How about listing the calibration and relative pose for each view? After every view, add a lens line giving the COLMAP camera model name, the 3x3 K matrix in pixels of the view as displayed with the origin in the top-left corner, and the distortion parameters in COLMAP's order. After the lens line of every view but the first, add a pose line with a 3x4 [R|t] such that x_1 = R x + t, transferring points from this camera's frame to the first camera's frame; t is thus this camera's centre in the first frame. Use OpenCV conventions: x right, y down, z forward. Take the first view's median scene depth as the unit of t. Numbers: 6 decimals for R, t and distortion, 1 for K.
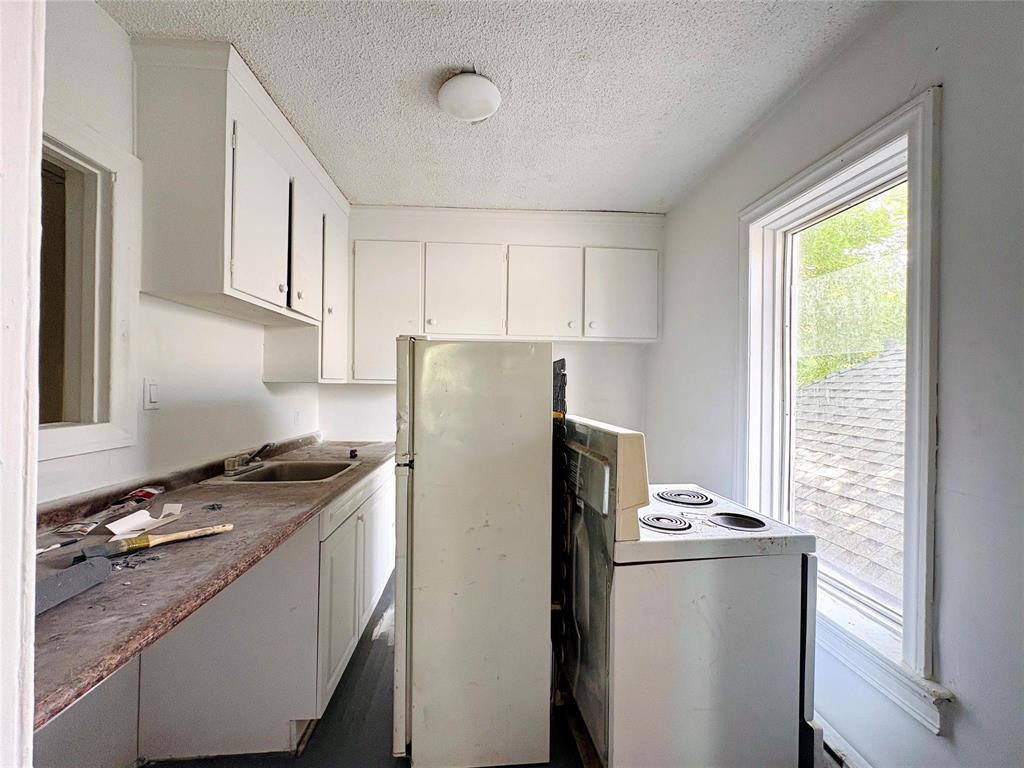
lens RADIAL K [[416.7, 0, 512.0], [0, 416.7, 384.0], [0, 0, 1]] dist [-0.000769, -0.000041]
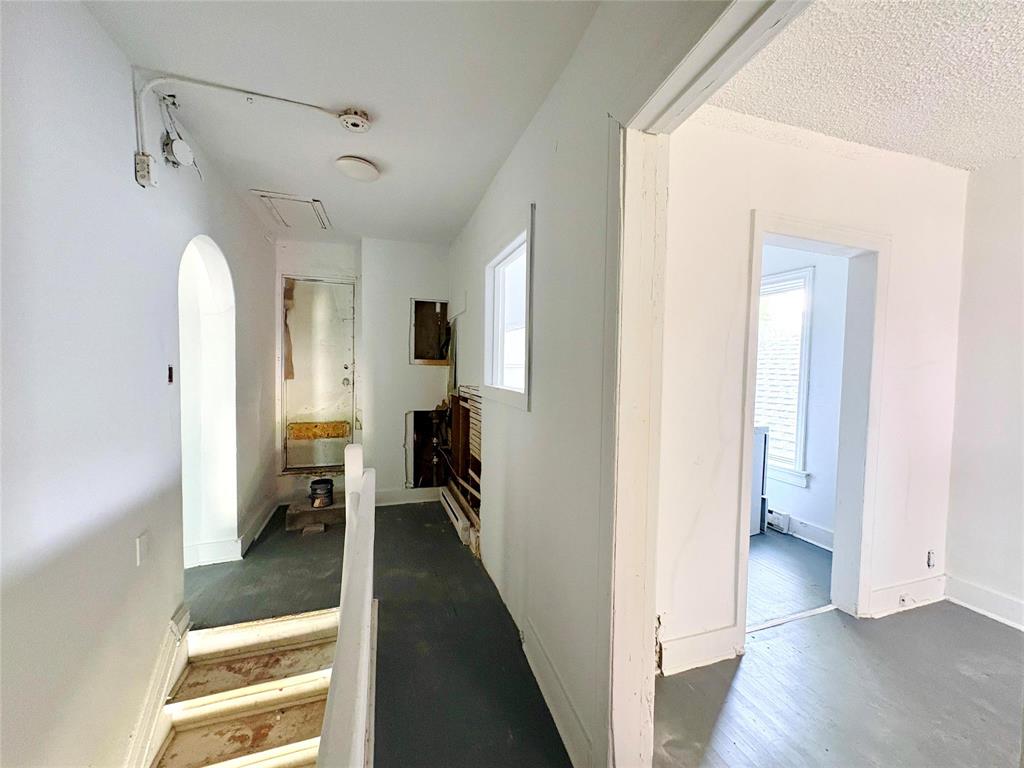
lens RADIAL K [[431.0, 0, 512.0], [0, 431.0, 384.0], [0, 0, 1]] dist [0.000279, -0.000078]
pose [[0.985383, 0.006666, 0.170221, -1.671350], [-0.013671, 0.999106, 0.040011, -0.003507], [-0.169802, -0.041753, 0.984593, -1.753615]]
